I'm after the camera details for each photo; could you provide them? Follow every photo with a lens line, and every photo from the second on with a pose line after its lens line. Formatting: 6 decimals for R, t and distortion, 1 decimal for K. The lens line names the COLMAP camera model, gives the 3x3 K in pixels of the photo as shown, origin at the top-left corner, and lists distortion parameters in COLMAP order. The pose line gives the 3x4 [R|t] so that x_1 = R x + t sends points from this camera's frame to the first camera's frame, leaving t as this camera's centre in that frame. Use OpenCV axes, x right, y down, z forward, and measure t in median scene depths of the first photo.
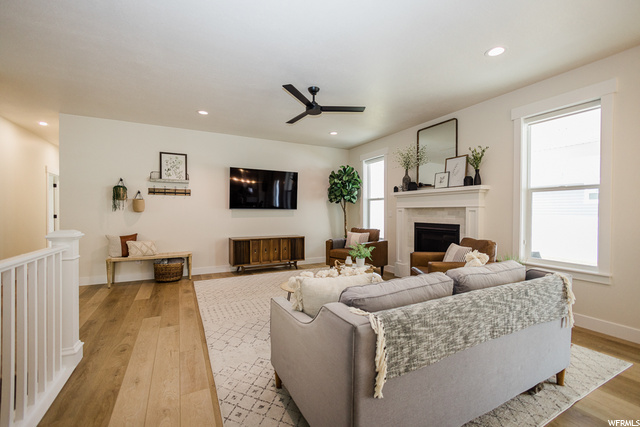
lens RADIAL K [[268.9, 0, 320.5], [0, 268.9, 214.7], [0, 0, 1]] dist [-0.003957, -0.000110]
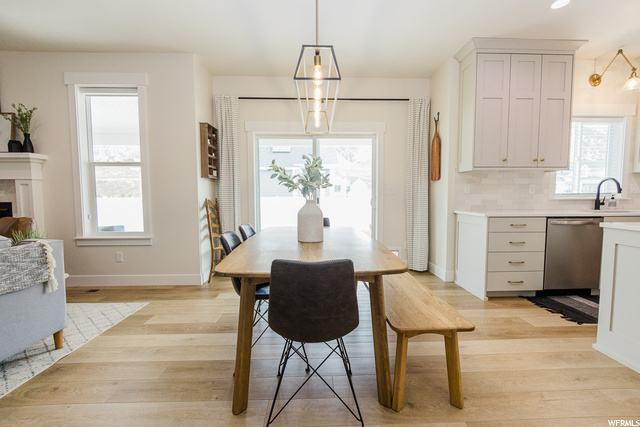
lens RADIAL K [[275.3, 0, 322.0], [0, 275.3, 211.3], [0, 0, 1]] dist [-0.002611, -0.000656]
pose [[0.438598, -0.057343, 0.896852, 0.190687], [0.014019, 0.998277, 0.056972, 0.029321], [-0.898574, -0.012415, 0.438646, -0.160392]]
